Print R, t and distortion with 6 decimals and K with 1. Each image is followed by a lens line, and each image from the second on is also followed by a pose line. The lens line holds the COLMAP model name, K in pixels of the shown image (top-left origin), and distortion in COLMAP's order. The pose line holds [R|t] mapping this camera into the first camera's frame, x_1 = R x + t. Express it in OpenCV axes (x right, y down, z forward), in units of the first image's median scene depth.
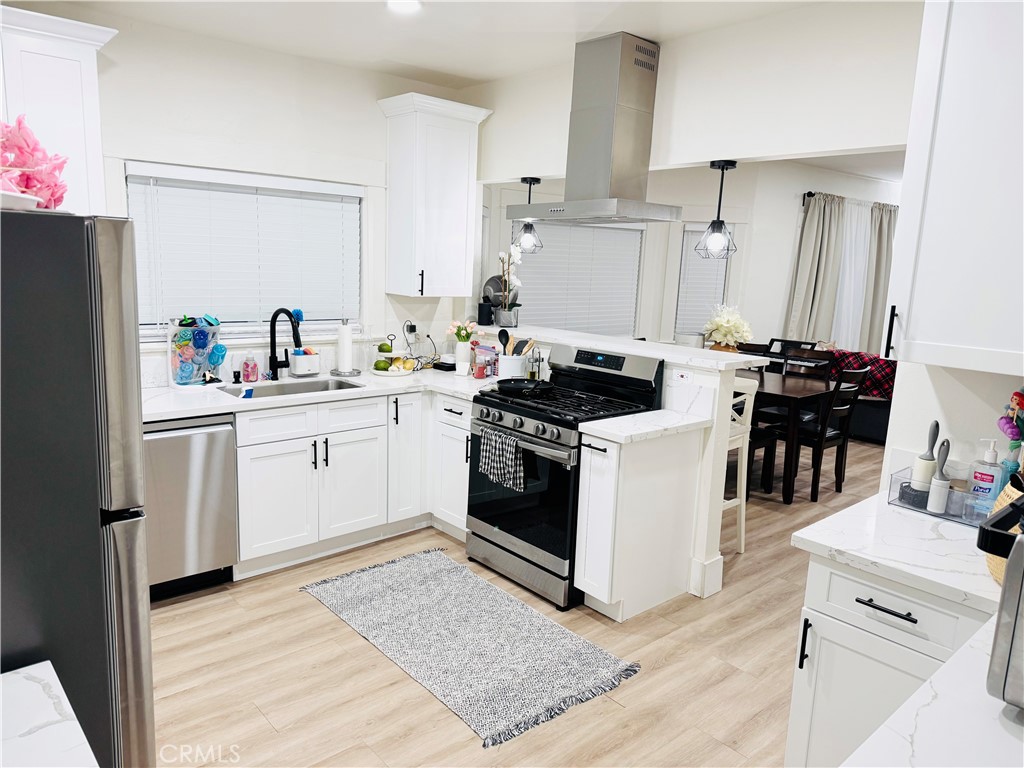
lens RADIAL K [[720.0, 0, 516.1], [0, 720.0, 381.3], [0, 0, 1]] dist [0.108738, -0.150221]
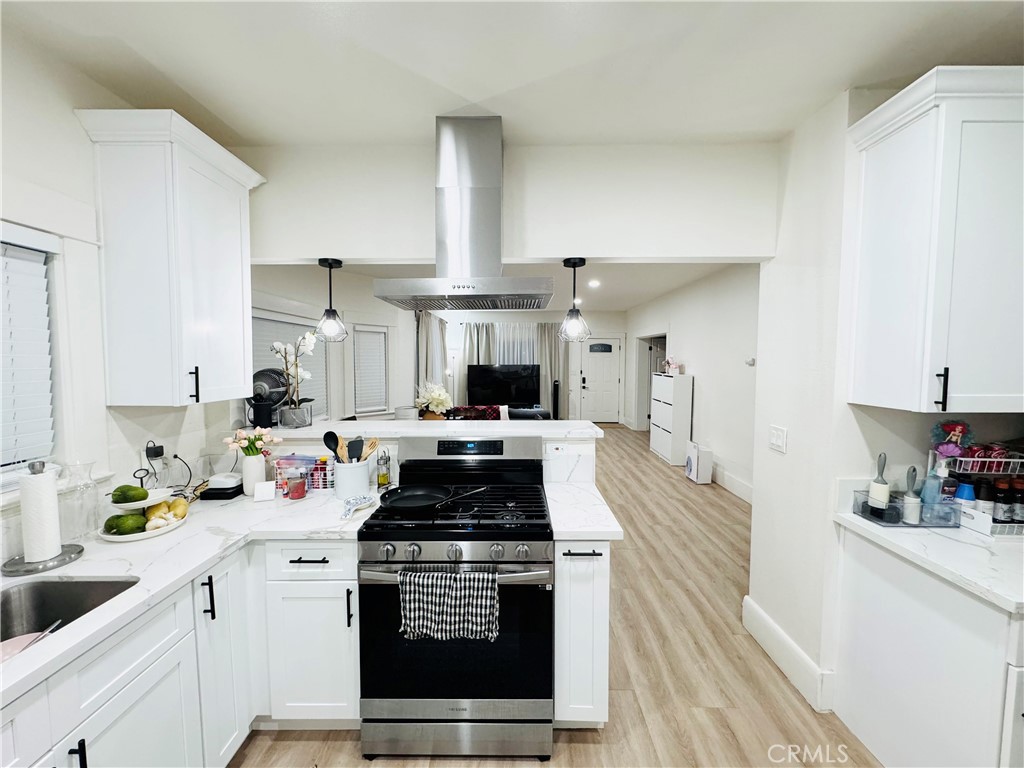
lens RADIAL K [[408.7, 0, 514.4], [0, 408.7, 380.4], [0, 0, 1]] dist [0.002042, 0.000069]
pose [[0.666313, -0.076560, 0.741731, -0.197652], [0.152502, 0.987681, -0.035050, -0.072812], [-0.729911, 0.136469, 0.669781, 0.467450]]
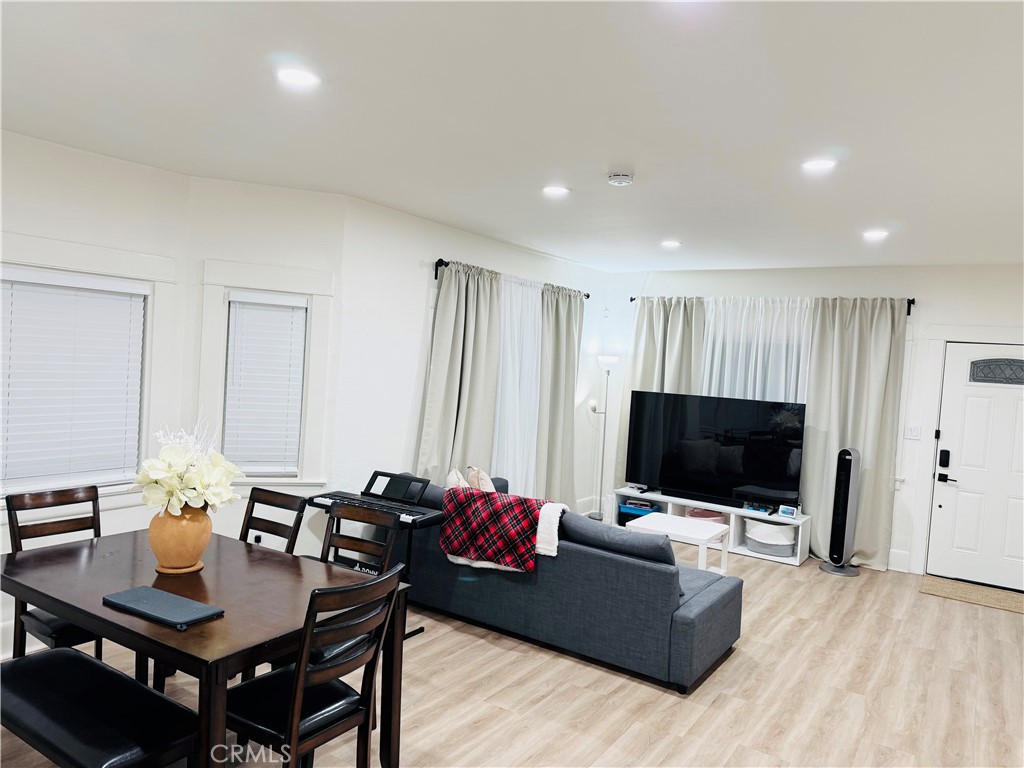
lens RADIAL K [[720.0, 0, 516.1], [0, 720.0, 381.3], [0, 0, 1]] dist [0.108738, -0.150221]
pose [[0.961035, 0.010792, 0.276217, 0.448002], [0.023940, 0.992234, -0.122063, -0.086402], [-0.275389, 0.123920, 0.953312, 0.523425]]
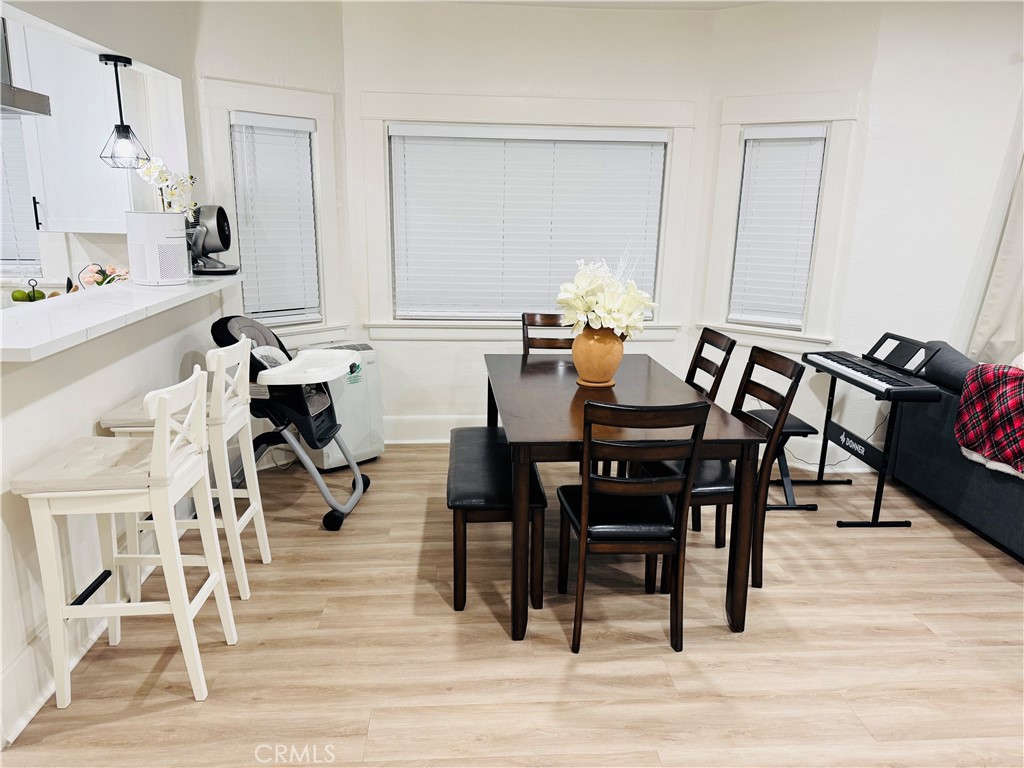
lens RADIAL K [[729.8, 0, 508.8], [0, 729.8, 389.7], [0, 0, 1]] dist [0.004671, 0.000487]
pose [[0.799136, 0.127347, -0.587507, 0.690466], [-0.092351, 0.991710, 0.089345, -0.060395], [0.594015, -0.017143, 0.804272, 0.607209]]
